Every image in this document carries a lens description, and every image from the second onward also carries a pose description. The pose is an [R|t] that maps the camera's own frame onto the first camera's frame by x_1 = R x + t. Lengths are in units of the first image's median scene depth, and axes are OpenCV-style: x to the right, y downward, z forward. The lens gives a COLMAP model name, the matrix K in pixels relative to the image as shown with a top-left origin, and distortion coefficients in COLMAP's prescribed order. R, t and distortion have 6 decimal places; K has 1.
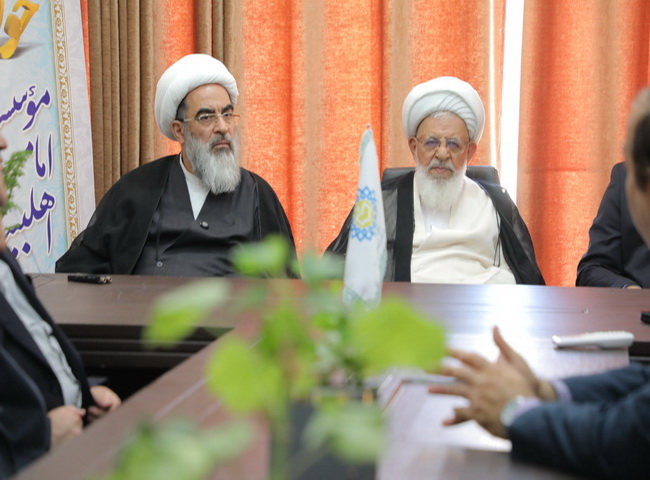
lens RADIAL K [[2037.3, 0, 355.6], [0, 2037.3, 252.6], [0, 0, 1]] dist [0.755828, 0.000000]
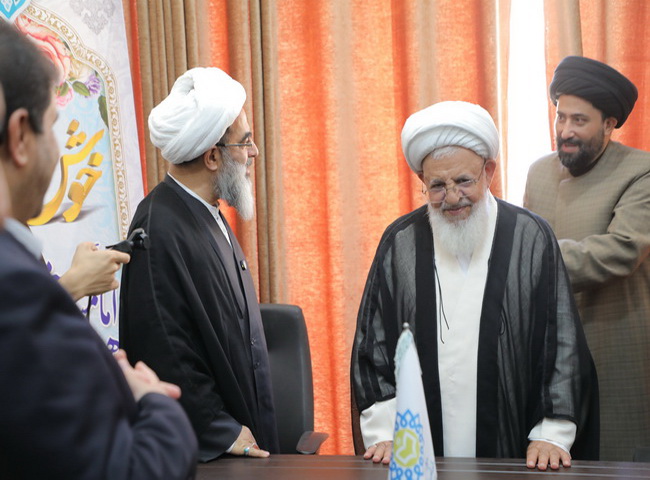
lens RADIAL K [[978.8, 0, 321.2], [0, 978.8, 234.2], [0, 0, 1]] dist [0.142753, 0.000000]
pose [[0.996988, -0.040037, -0.066428, 0.000036], [0.038466, 0.998953, -0.024753, -0.066285], [0.067349, 0.022123, 0.997484, 0.473435]]
